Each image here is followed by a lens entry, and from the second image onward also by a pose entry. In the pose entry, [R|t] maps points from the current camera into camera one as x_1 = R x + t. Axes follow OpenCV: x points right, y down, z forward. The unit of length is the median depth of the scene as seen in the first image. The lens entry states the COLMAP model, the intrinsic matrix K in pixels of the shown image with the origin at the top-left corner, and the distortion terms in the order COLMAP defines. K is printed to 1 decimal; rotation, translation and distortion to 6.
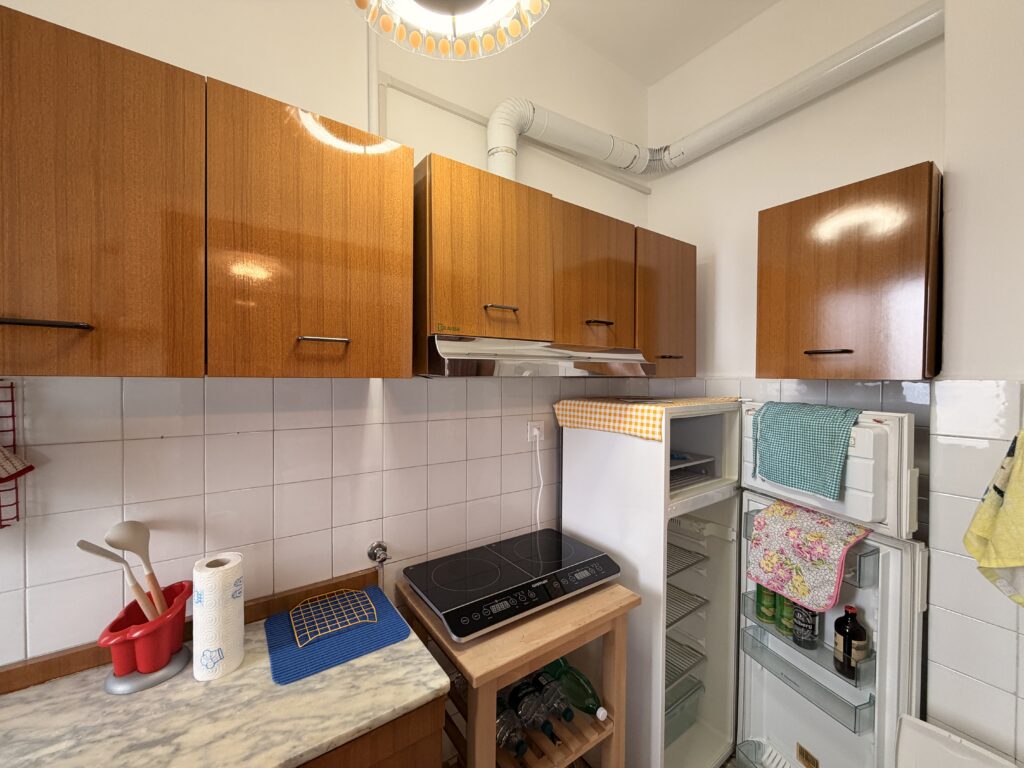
lens RADIAL K [[406.1, 0, 511.1], [0, 406.1, 384.8], [0, 0, 1]] dist [-0.000087, -0.000031]
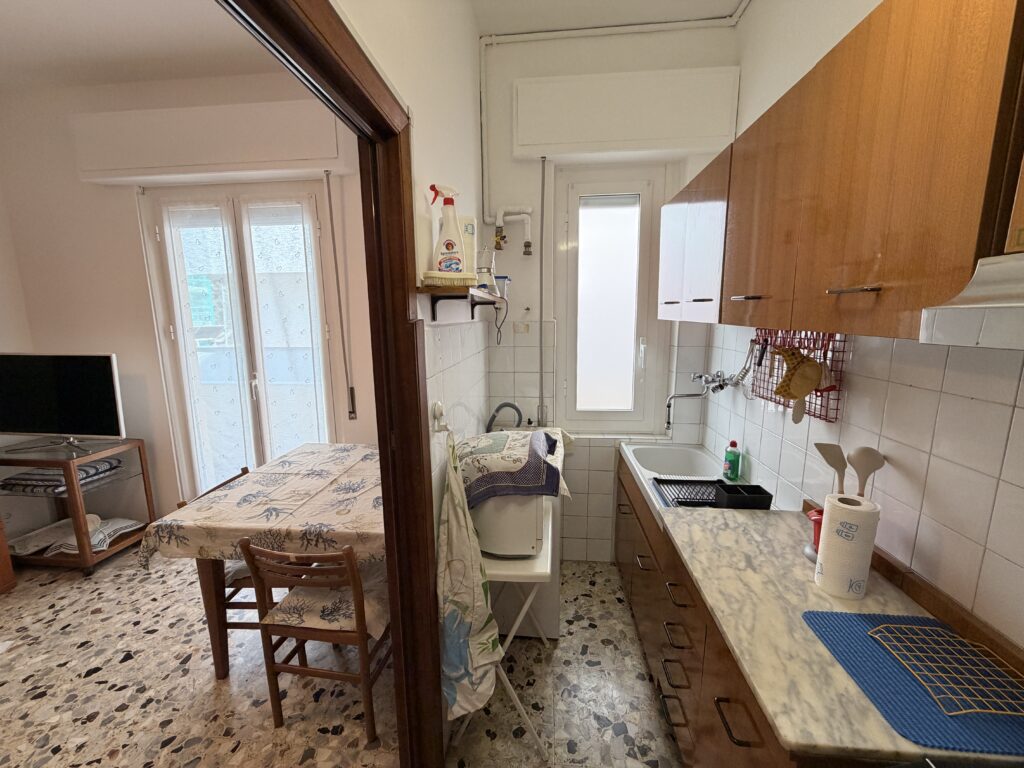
lens RADIAL K [[406.1, 0, 511.0], [0, 406.1, 384.8], [0, 0, 1]] dist [-0.000087, -0.000031]
pose [[-0.655249, 0.135187, -0.743219, 0.540300], [-0.001056, 0.983692, 0.179858, -0.053709], [0.755413, 0.118637, -0.644420, 0.825912]]
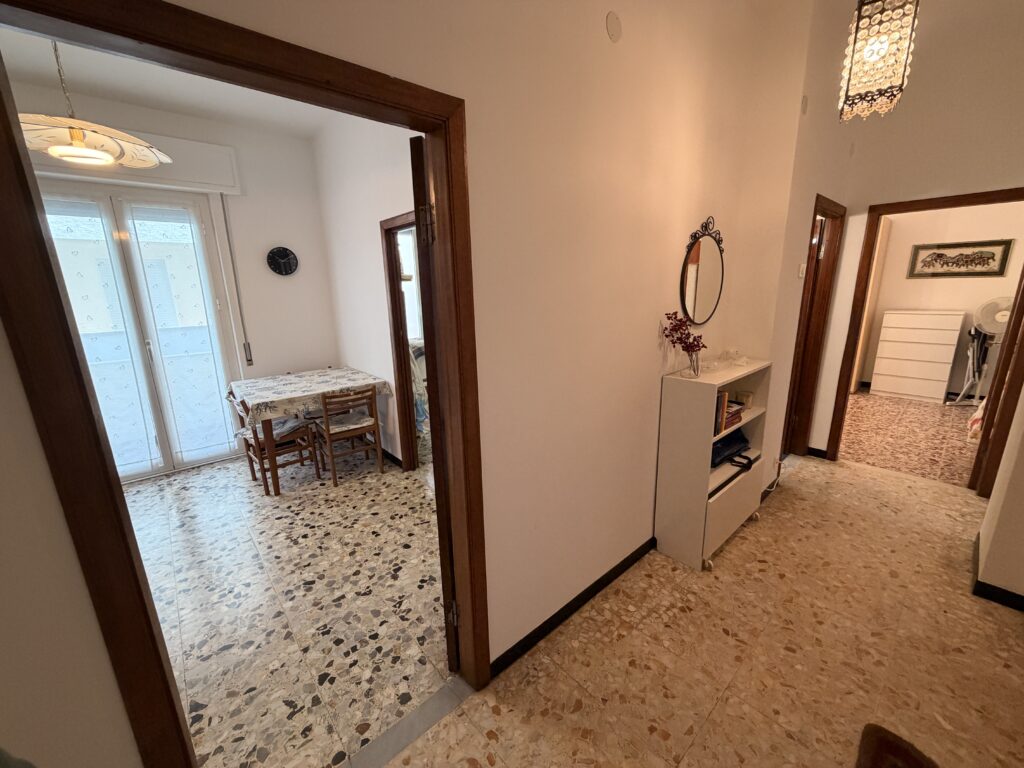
lens RADIAL K [[406.1, 0, 511.6], [0, 406.1, 383.7], [0, 0, 1]] dist [-0.000087, -0.000031]
pose [[0.096788, 0.233958, -0.967417, 3.141123], [0.005374, 0.971843, 0.235566, -0.068775], [0.995291, -0.027999, 0.092805, 0.461534]]
